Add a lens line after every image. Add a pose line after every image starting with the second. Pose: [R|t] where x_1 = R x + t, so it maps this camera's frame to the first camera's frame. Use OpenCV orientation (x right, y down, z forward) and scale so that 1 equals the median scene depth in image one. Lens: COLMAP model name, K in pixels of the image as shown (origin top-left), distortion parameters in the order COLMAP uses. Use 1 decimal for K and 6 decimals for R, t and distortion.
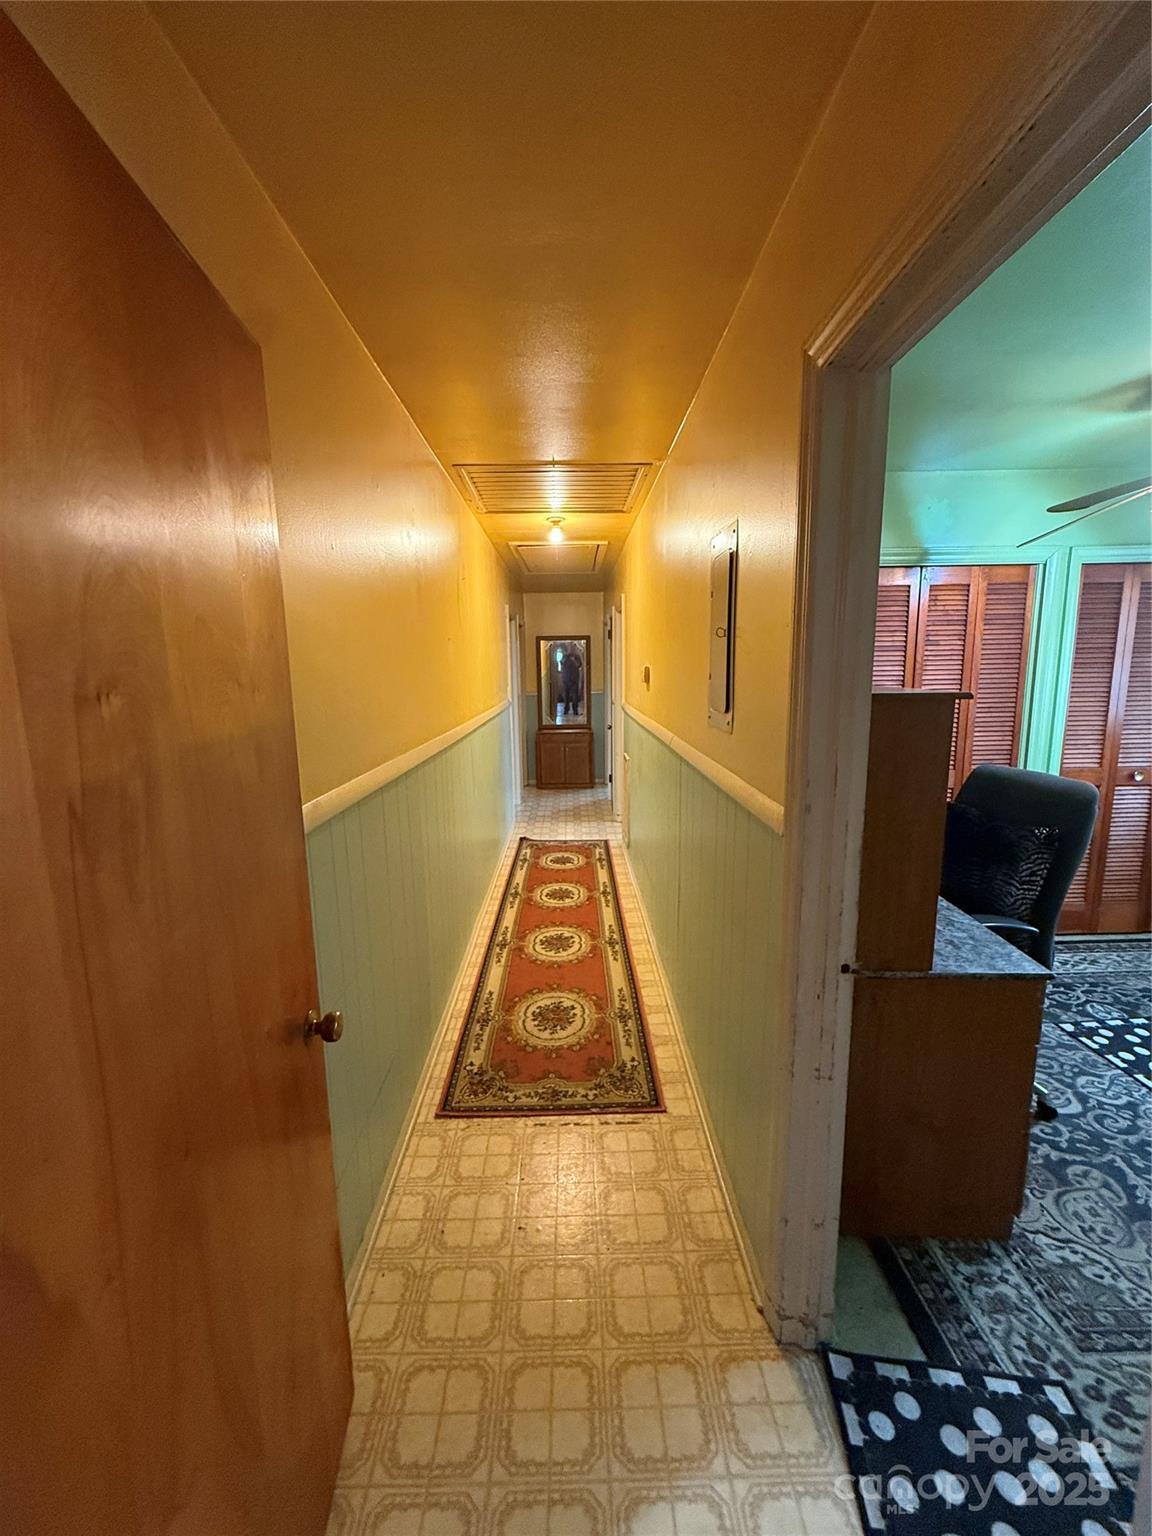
lens RADIAL K [[612.4, 0, 576.6], [0, 612.4, 764.6], [0, 0, 1]] dist [0.000755, -0.000049]
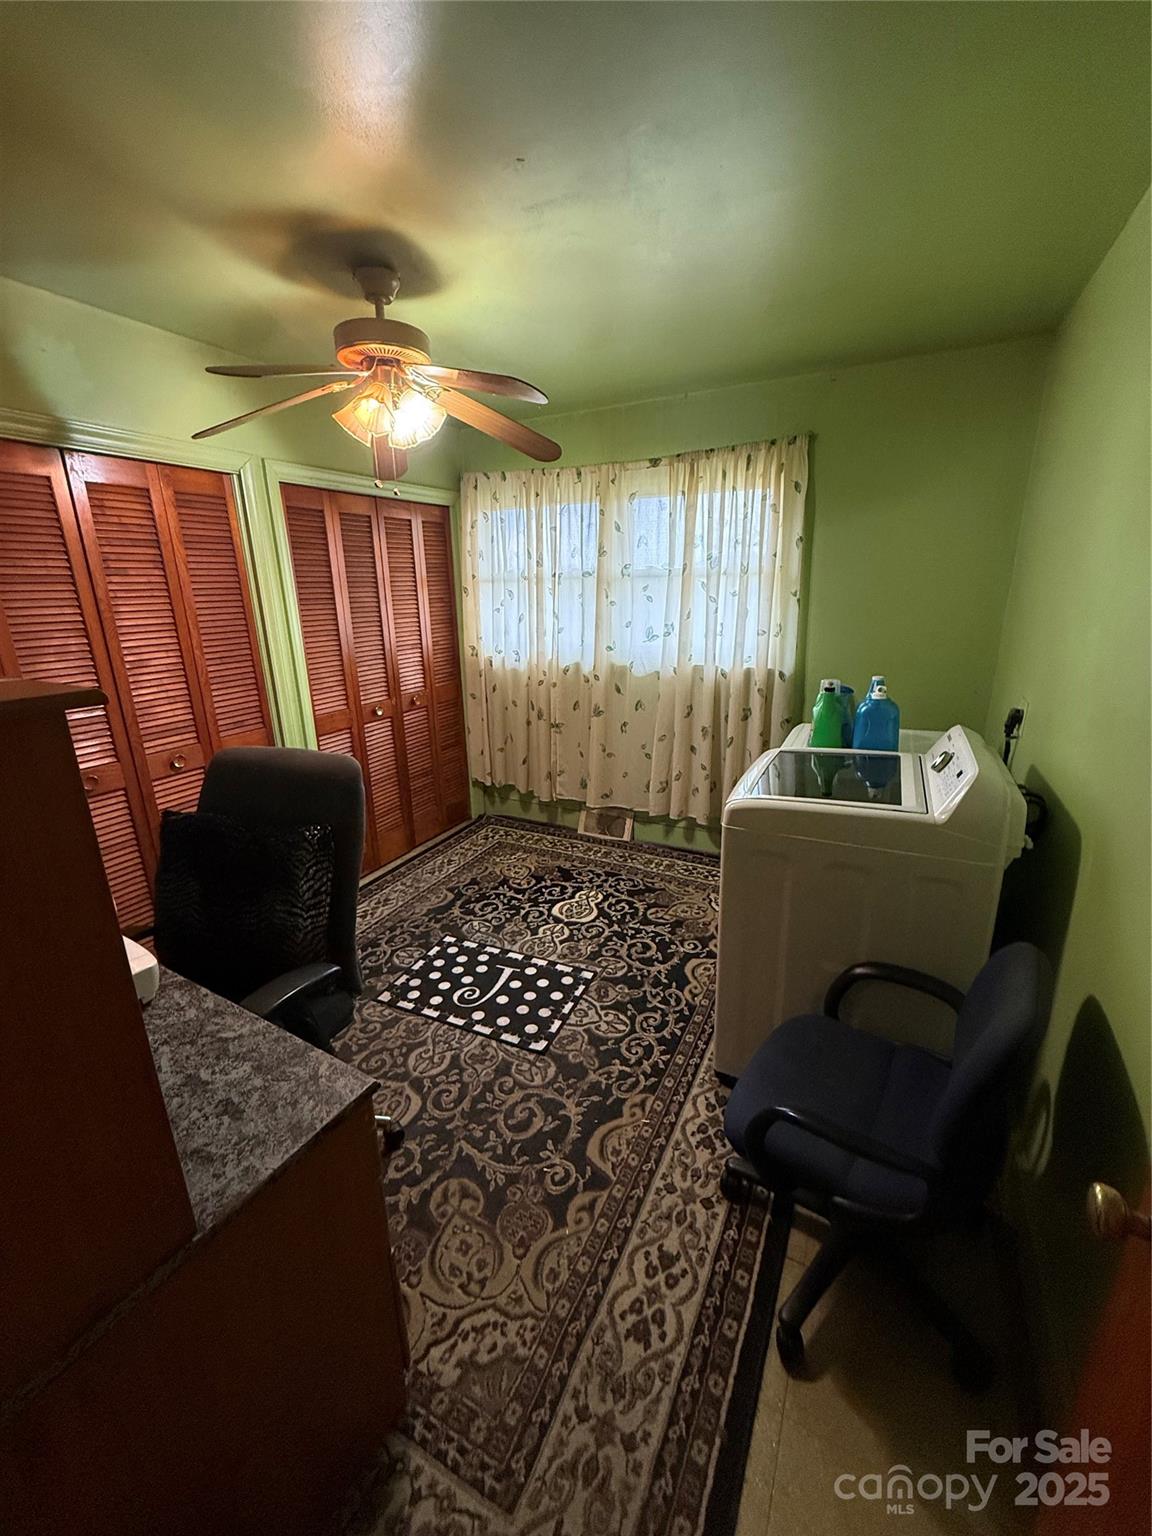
lens RADIAL K [[612.4, 0, 576.6], [0, 612.4, 764.6], [0, 0, 1]] dist [0.000755, -0.000049]
pose [[0.468931, -0.242250, 0.849364, 0.215957], [0.152122, 0.969432, 0.192509, -0.049429], [-0.870036, 0.038934, 0.491448, 0.255173]]
